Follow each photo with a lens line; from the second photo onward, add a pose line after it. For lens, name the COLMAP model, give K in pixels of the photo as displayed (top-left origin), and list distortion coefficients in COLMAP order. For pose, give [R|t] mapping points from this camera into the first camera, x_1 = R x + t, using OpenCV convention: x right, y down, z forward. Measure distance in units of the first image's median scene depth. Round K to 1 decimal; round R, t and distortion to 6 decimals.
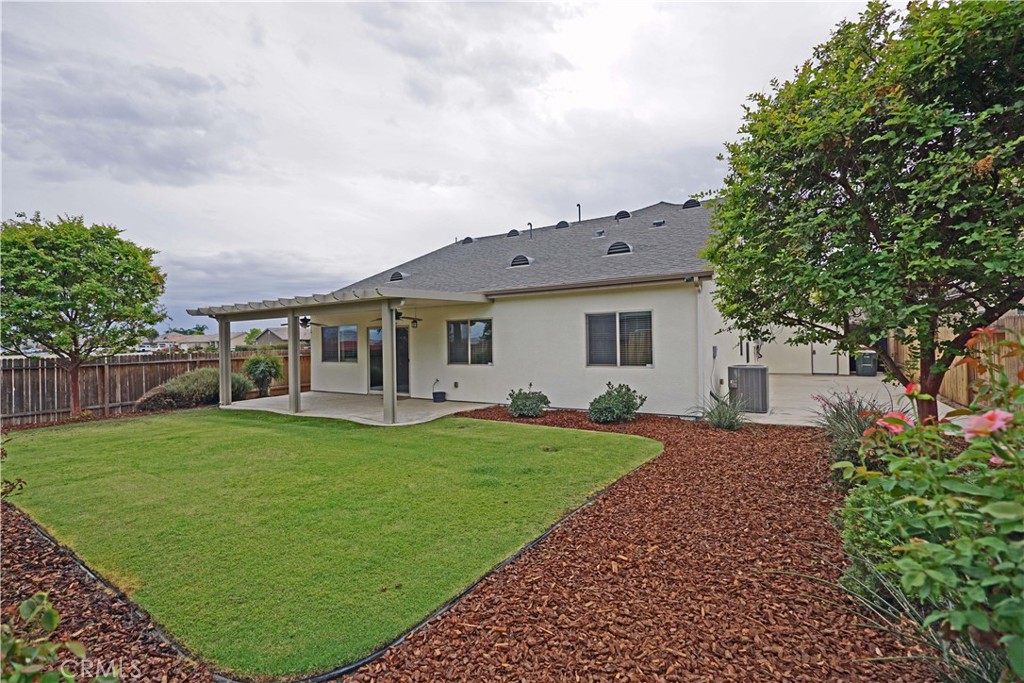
lens RADIAL K [[458.9, 0, 508.1], [0, 458.9, 340.6], [0, 0, 1]] dist [-0.017085, 0.000226]
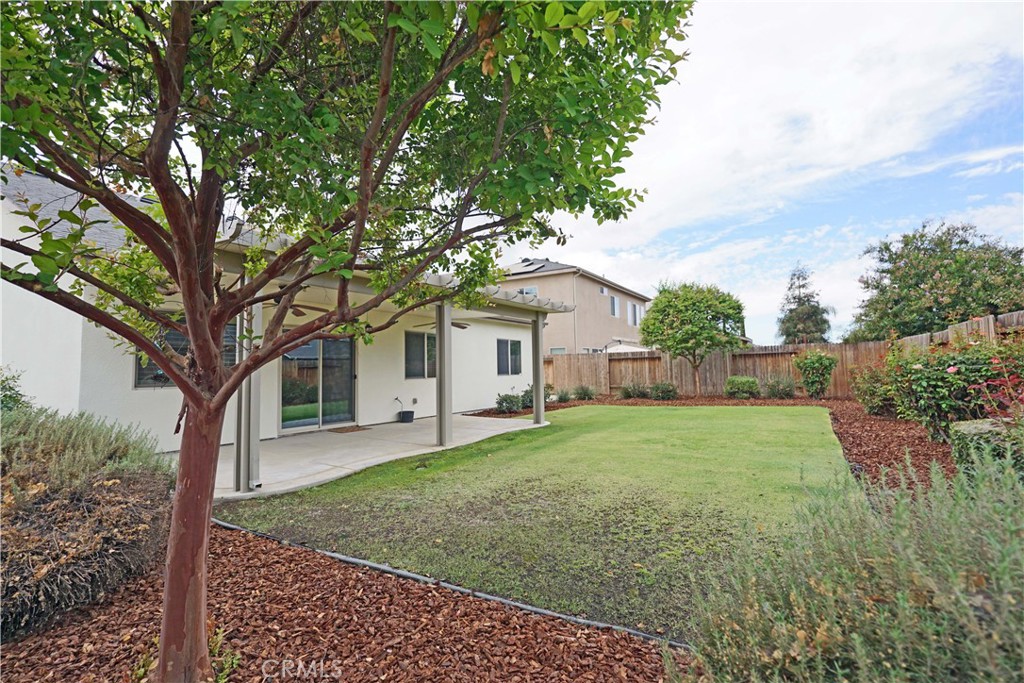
lens RADIAL K [[458.9, 0, 508.1], [0, 458.9, 340.6], [0, 0, 1]] dist [-0.017085, 0.000226]
pose [[-0.022835, 0.060400, 0.997913, -1.042216], [-0.013966, 0.998057, -0.060728, 0.028841], [-0.999642, -0.015323, -0.021947, 0.834891]]
